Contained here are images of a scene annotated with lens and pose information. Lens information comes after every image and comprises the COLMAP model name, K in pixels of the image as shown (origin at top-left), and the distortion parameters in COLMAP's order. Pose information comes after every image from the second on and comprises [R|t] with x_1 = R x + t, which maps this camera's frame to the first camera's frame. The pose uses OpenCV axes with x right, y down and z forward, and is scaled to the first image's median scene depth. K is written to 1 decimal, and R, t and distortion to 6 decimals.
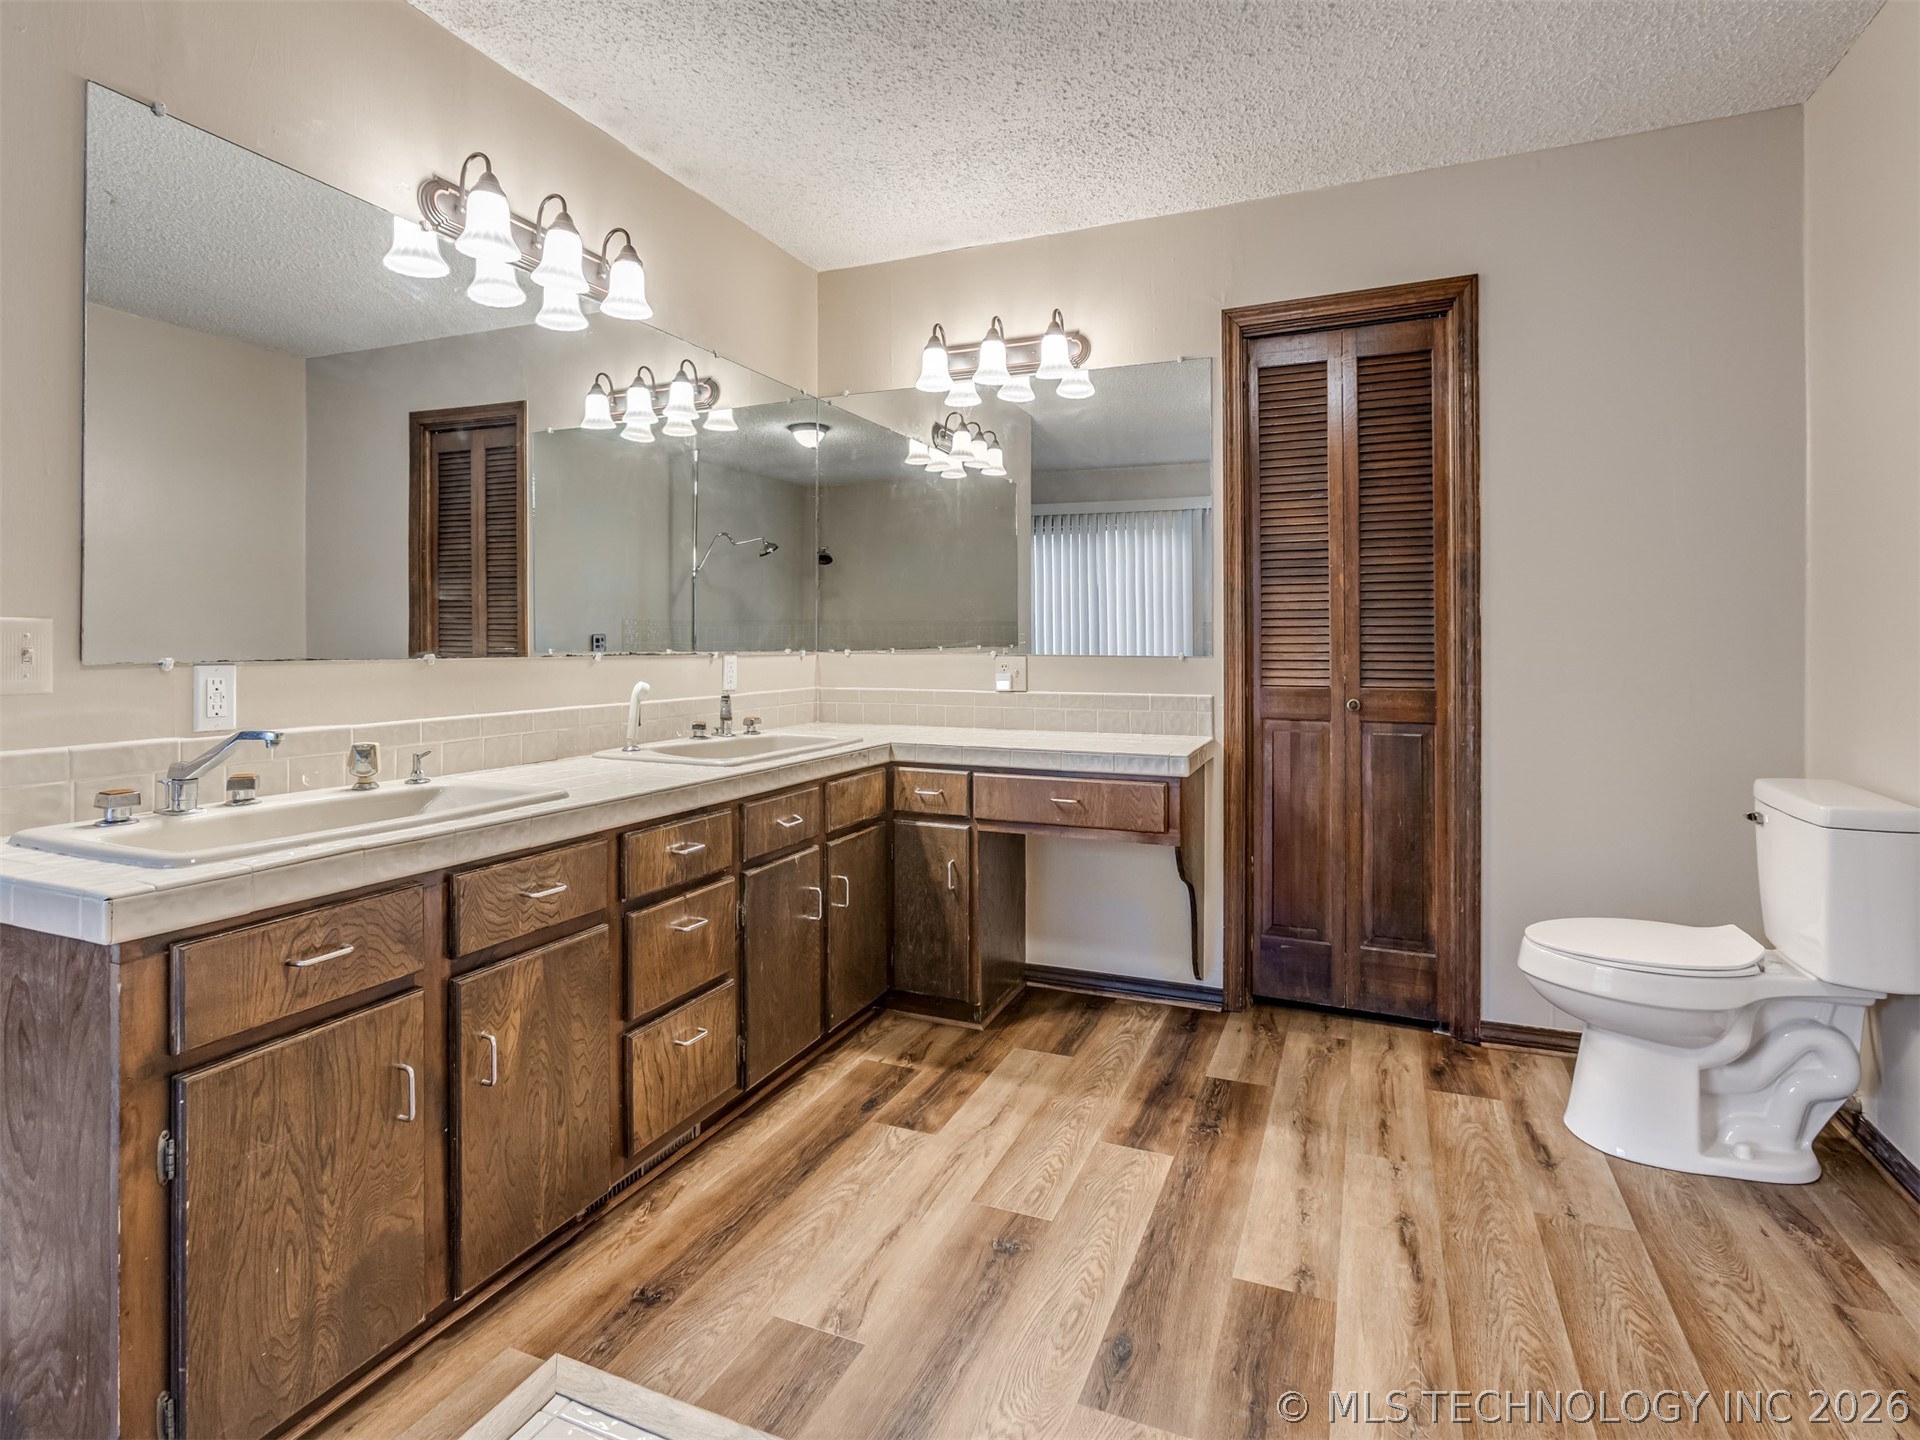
lens RADIAL K [[972.2, 0, 968.1], [0, 972.2, 629.2], [0, 0, 1]] dist [-0.004257, 0.002254]
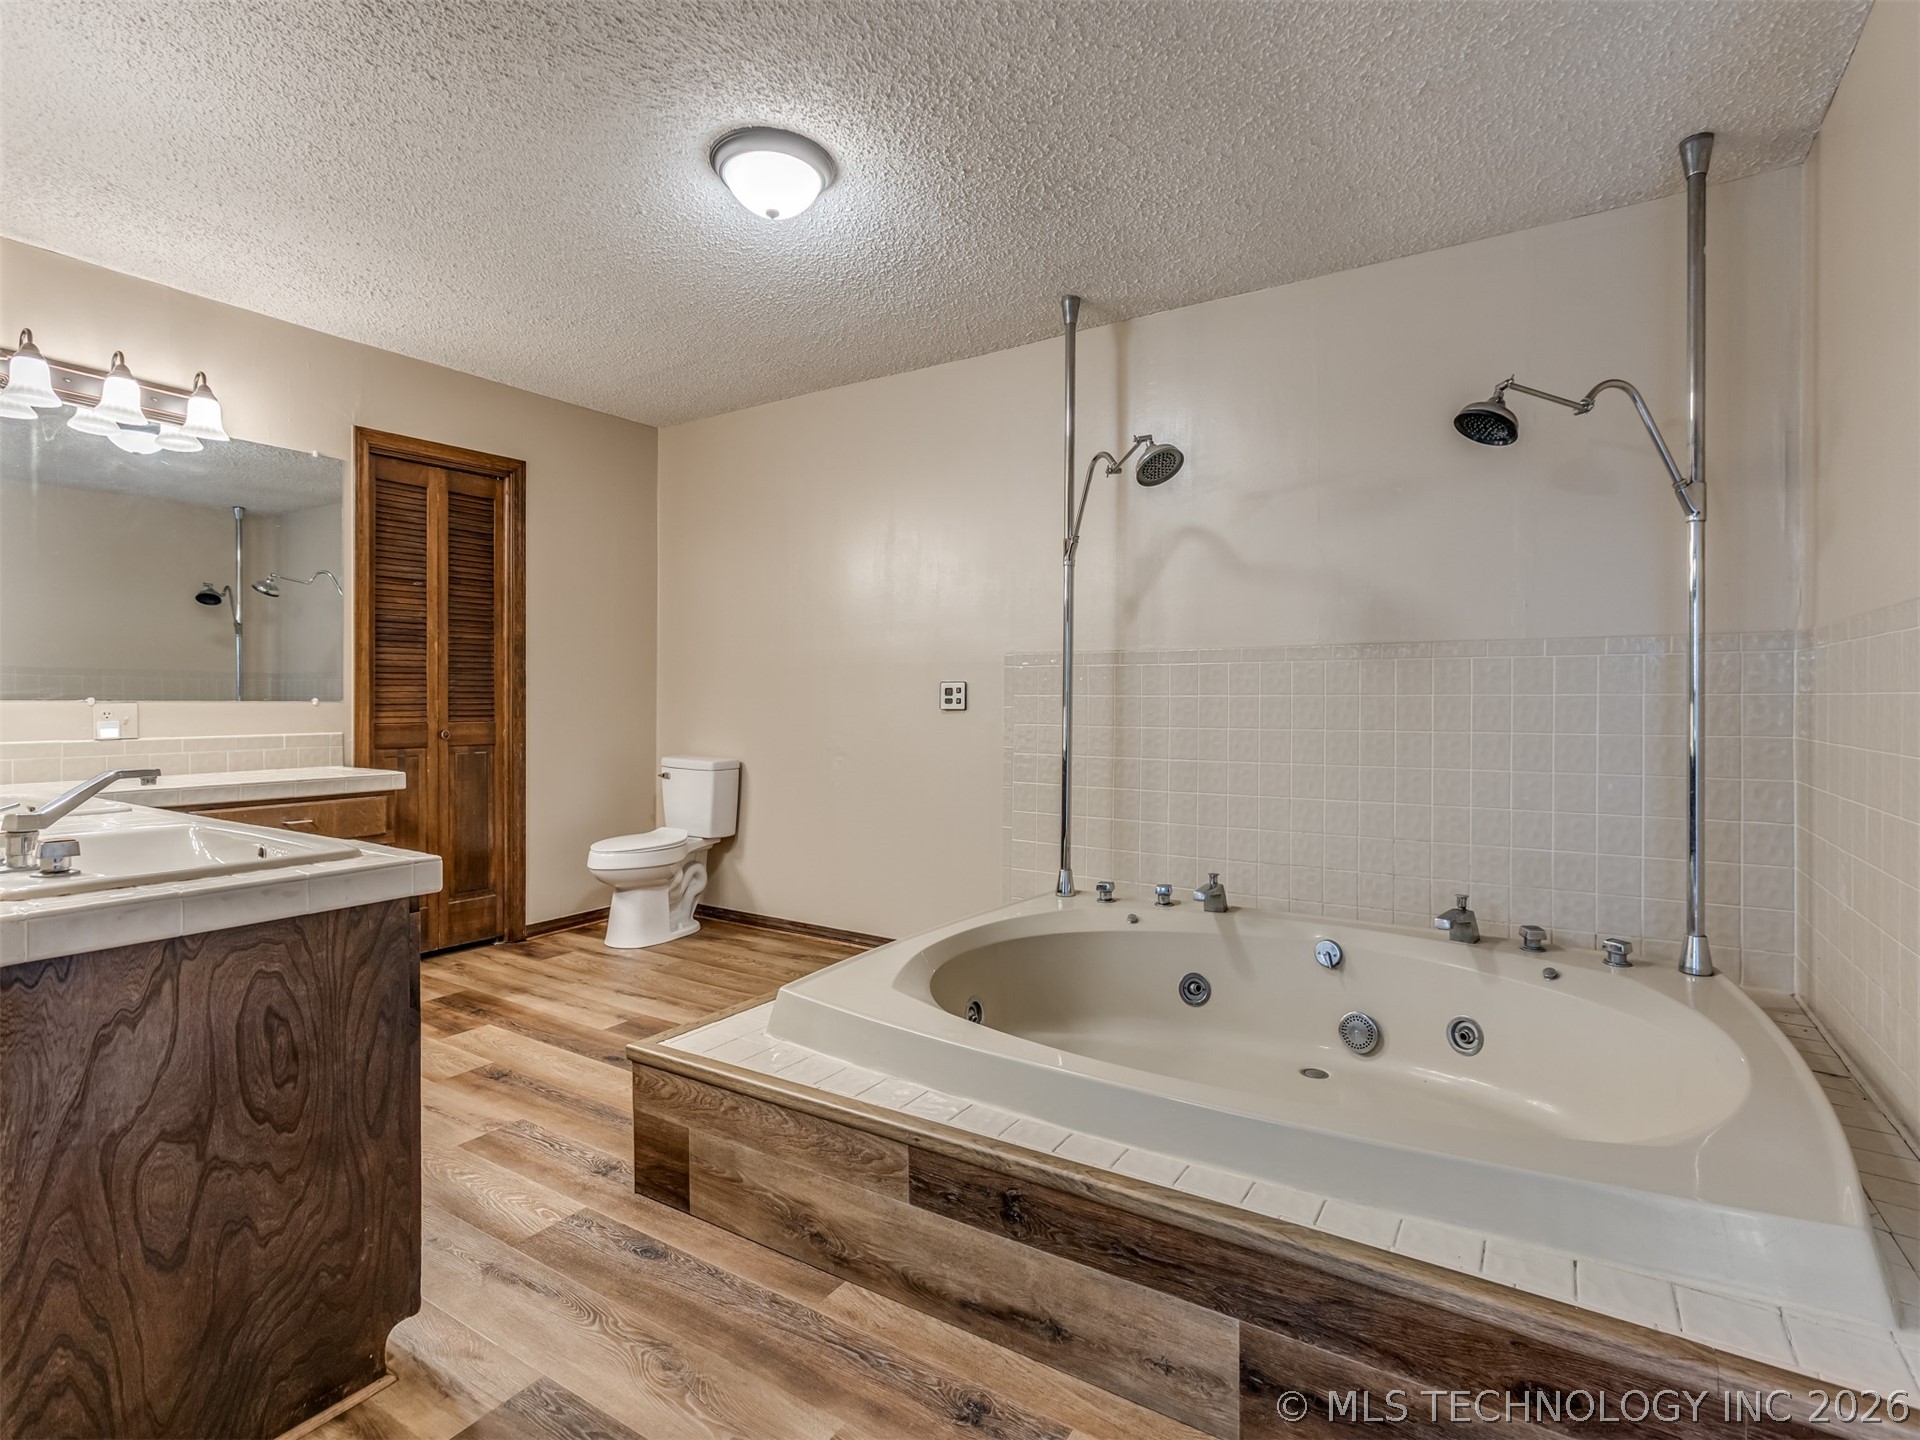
lens RADIAL K [[972.2, 0, 964.0], [0, 972.2, 709.9], [0, 0, 1]] dist [-0.004257, 0.002254]
pose [[0.171825, -0.009130, 0.985085, -0.939278], [-0.007104, 0.999920, 0.010506, 0.022696], [-0.985102, -0.008804, 0.171746, 0.006339]]
